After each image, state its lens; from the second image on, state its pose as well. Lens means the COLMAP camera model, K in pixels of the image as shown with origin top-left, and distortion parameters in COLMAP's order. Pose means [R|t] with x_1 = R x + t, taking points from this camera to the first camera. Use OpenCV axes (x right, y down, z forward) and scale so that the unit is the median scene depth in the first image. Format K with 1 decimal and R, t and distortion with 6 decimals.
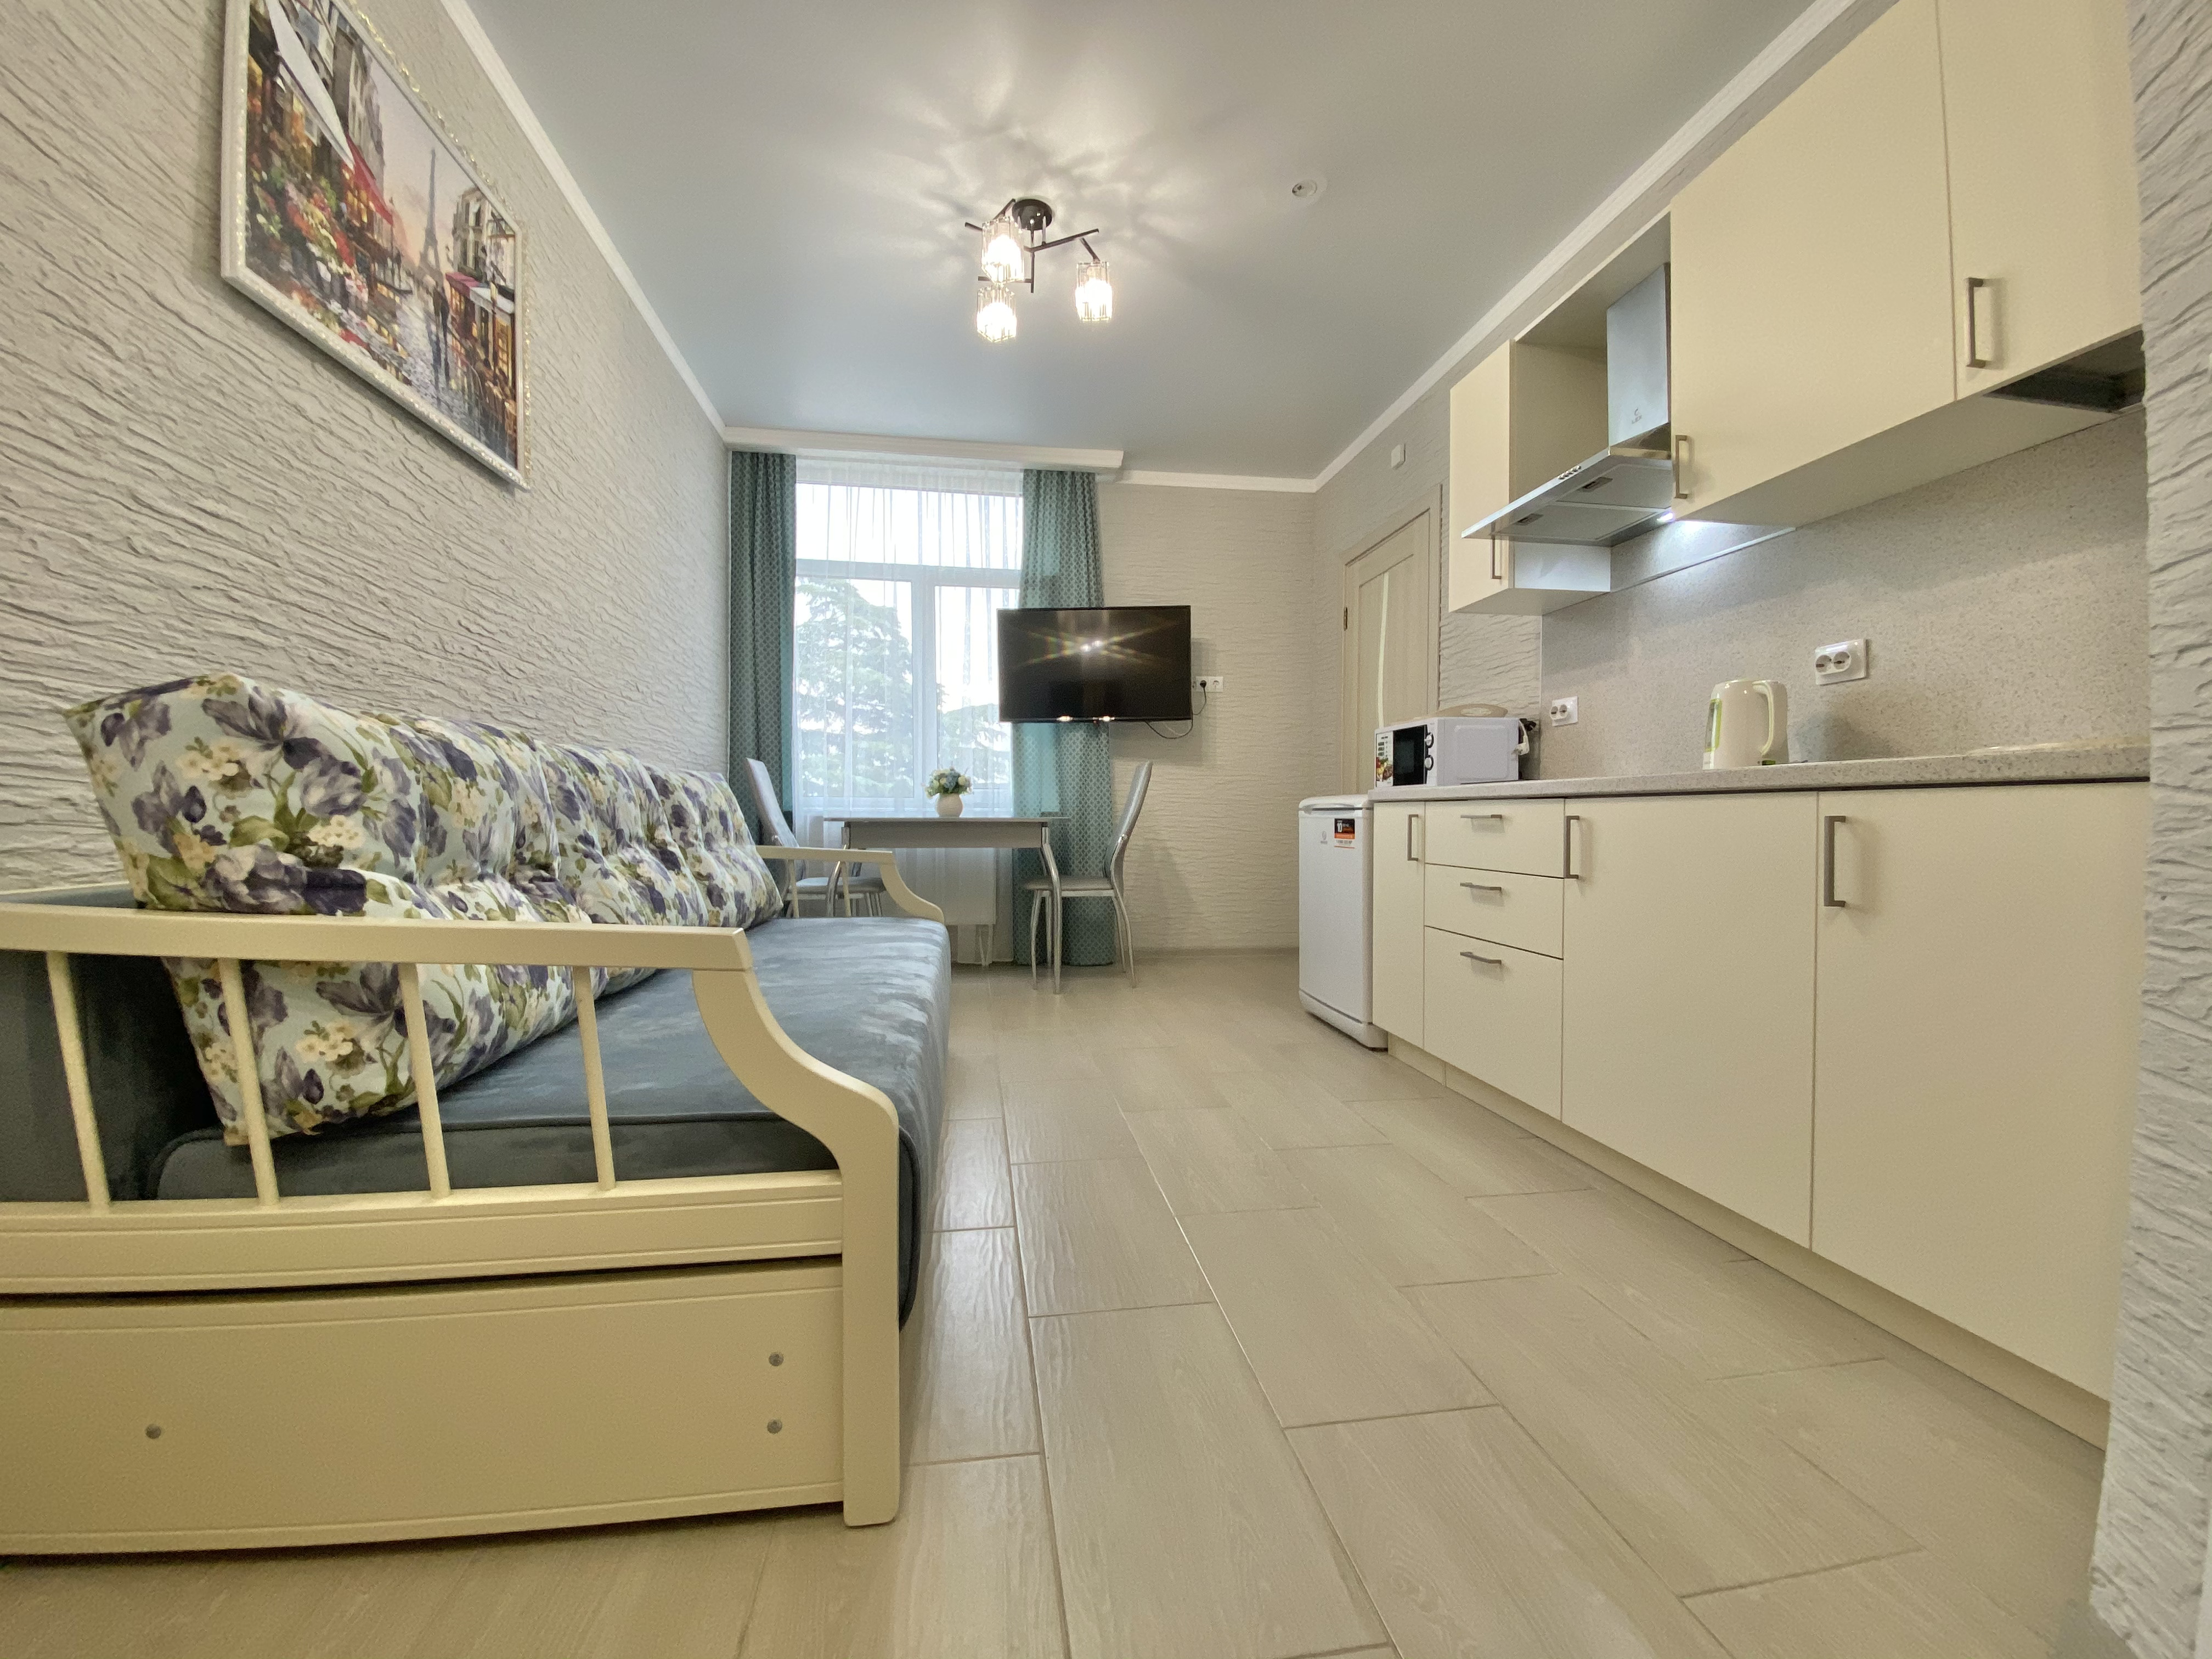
lens RADIAL K [[899.1, 0, 1106.0], [0, 899.1, 829.5], [0, 0, 1]] dist [-0.000071, -0.000015]
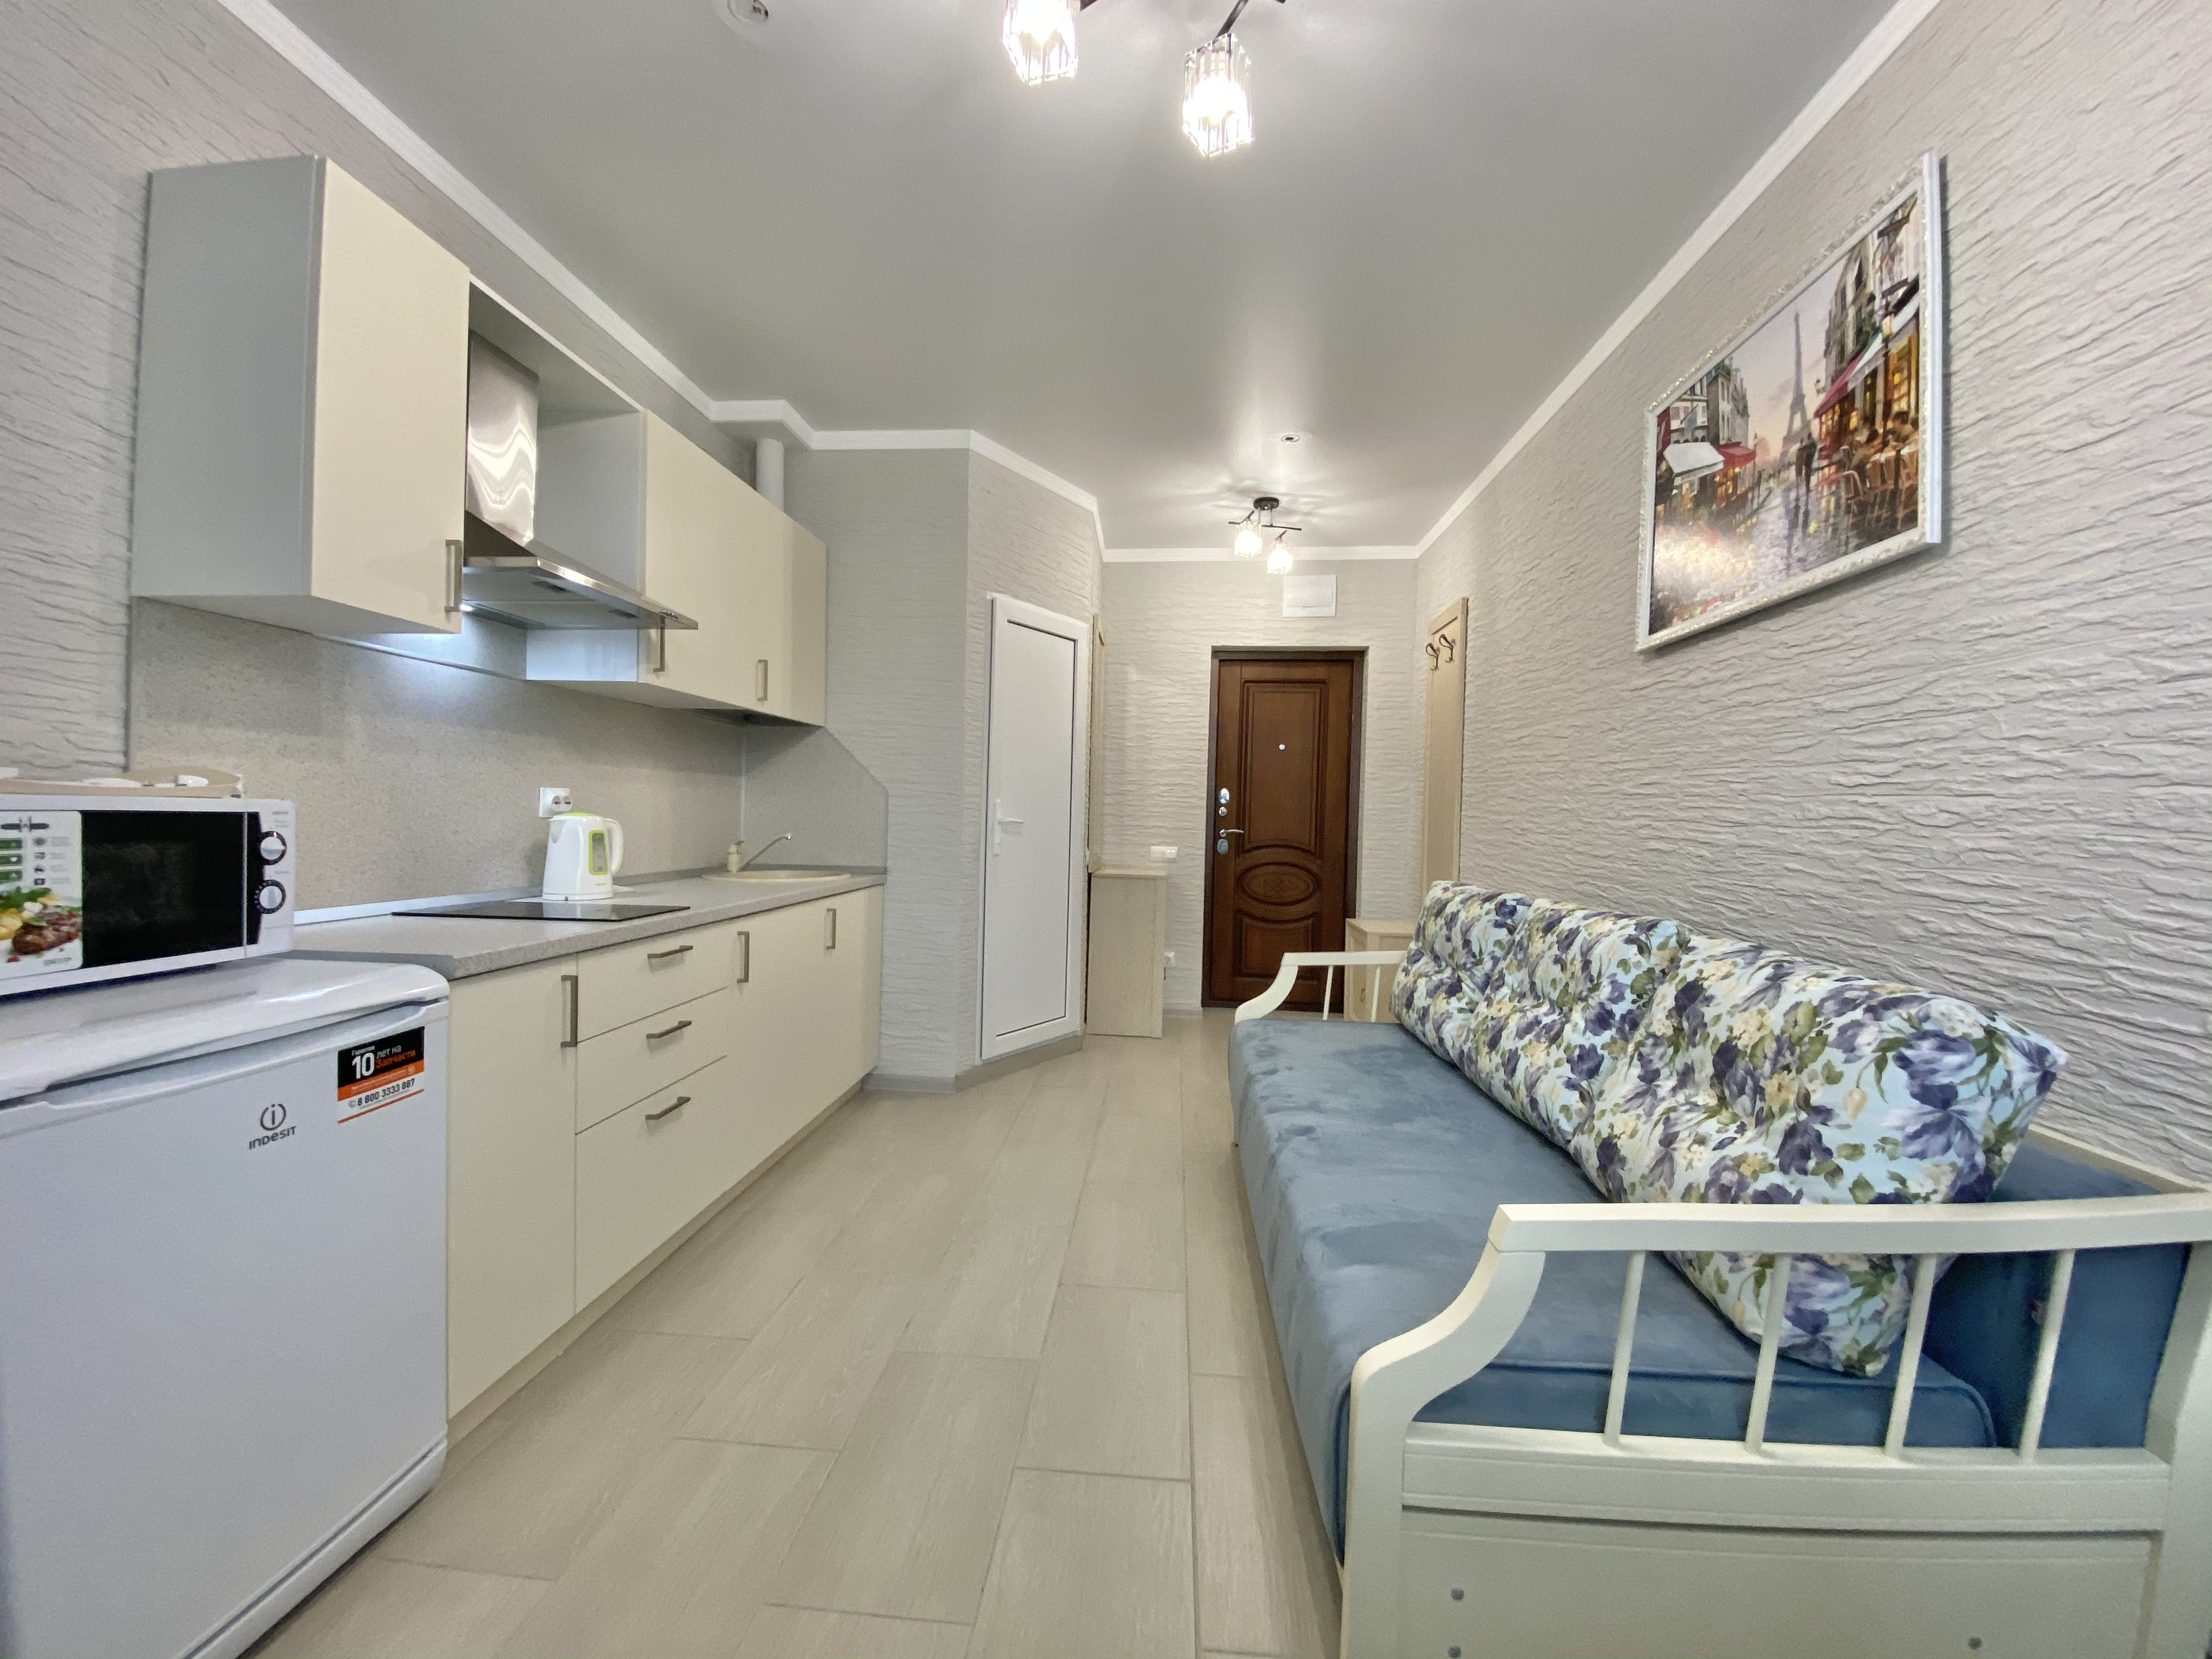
lens RADIAL K [[899.1, 0, 1106.0], [0, 899.1, 829.5], [0, 0, 1]] dist [-0.000071, -0.000015]
pose [[-0.973665, -0.025390, 0.226564, -0.202625], [-0.020103, 0.999470, 0.025613, -0.163940], [-0.227094, 0.020384, -0.973659, 1.713425]]
